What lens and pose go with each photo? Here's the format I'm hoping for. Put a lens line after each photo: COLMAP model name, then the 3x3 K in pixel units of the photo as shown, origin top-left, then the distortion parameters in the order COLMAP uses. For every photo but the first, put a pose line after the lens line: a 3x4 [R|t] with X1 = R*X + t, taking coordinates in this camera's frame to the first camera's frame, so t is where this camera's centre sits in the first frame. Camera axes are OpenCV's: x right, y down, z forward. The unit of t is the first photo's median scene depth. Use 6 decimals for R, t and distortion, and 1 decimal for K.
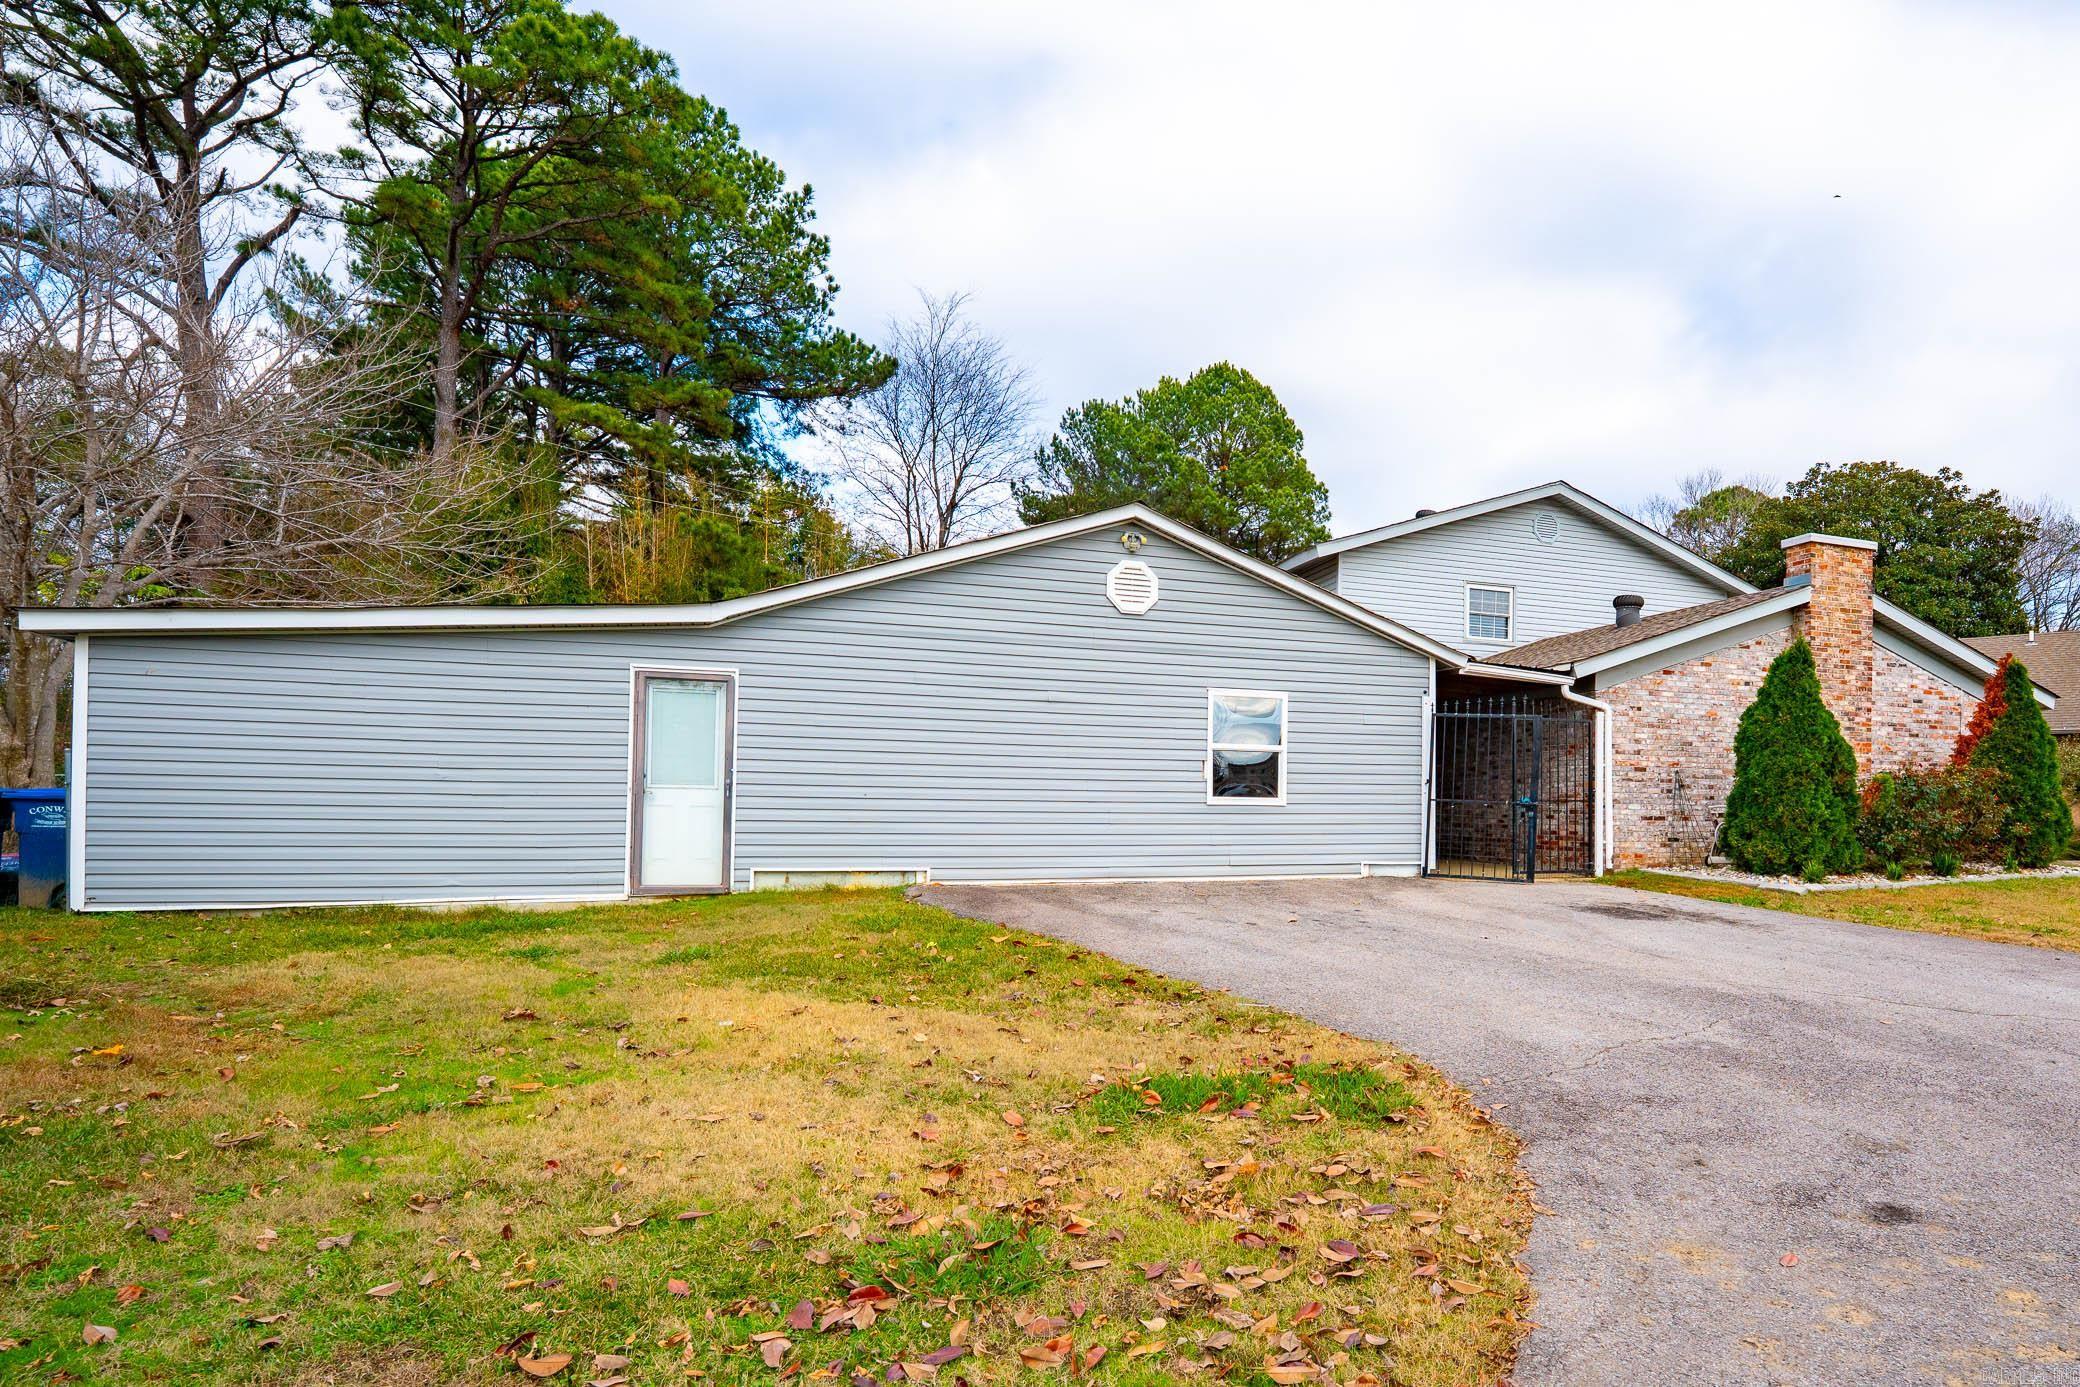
lens RADIAL K [[895.2, 0, 1040.0], [0, 895.2, 693.5], [0, 0, 1]] dist [-0.003896, -0.000753]
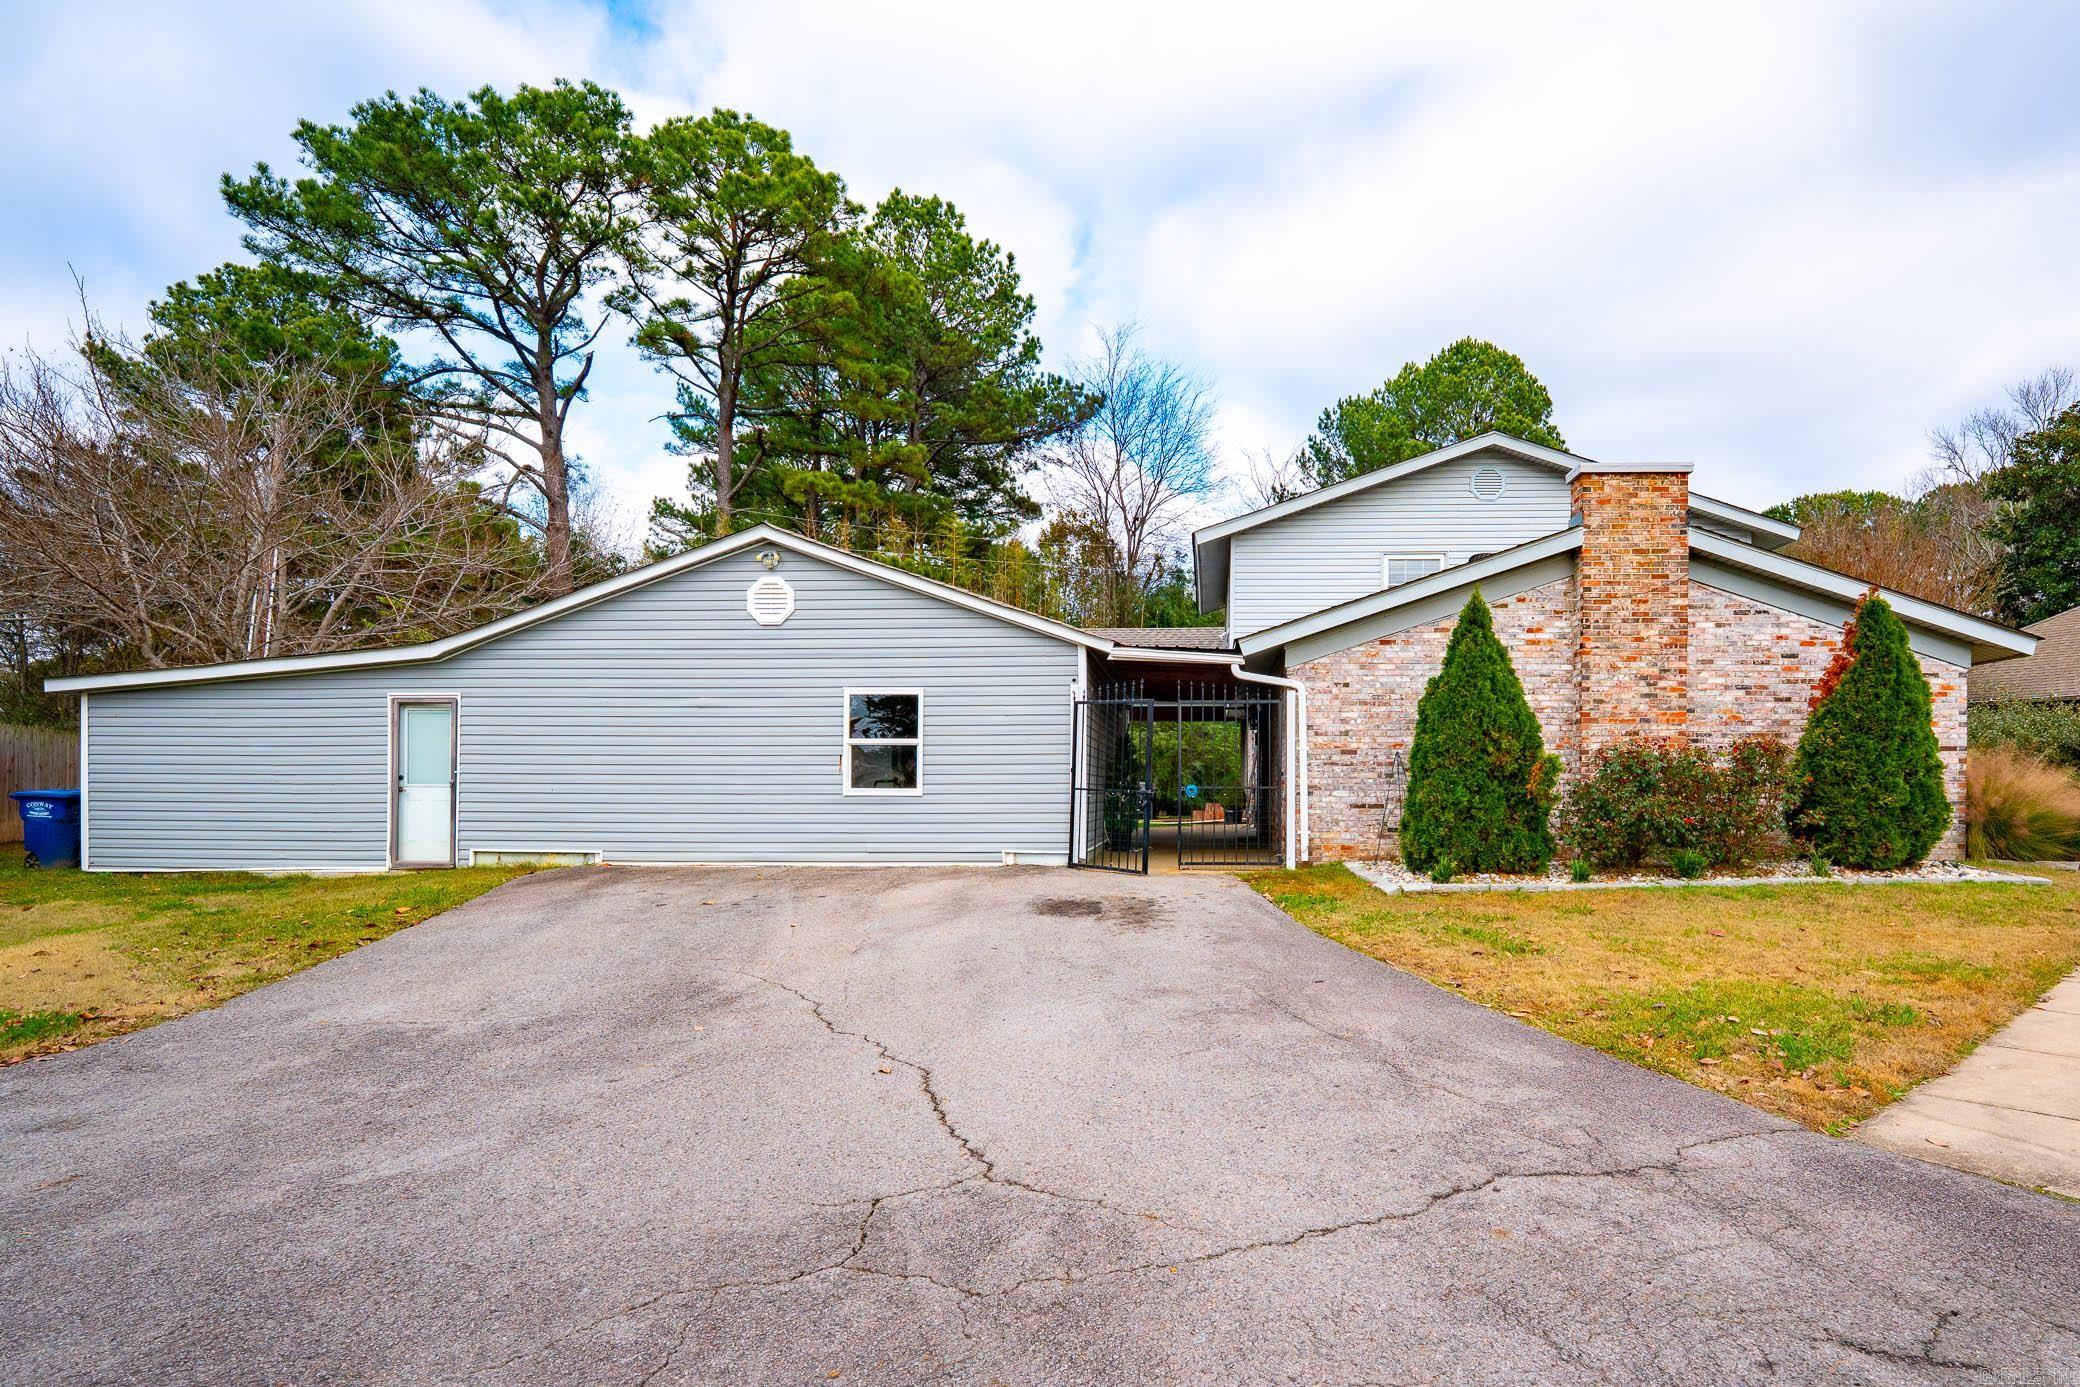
lens RADIAL K [[807.7, 0, 994.3], [0, 807.7, 701.3], [0, 0, 1]] dist [-0.002610, -0.000169]
pose [[0.949237, -0.044782, -0.311356, 0.609014], [0.047765, 0.998857, 0.001959, 0.015577], [0.310913, -0.016732, 0.950291, 0.119269]]
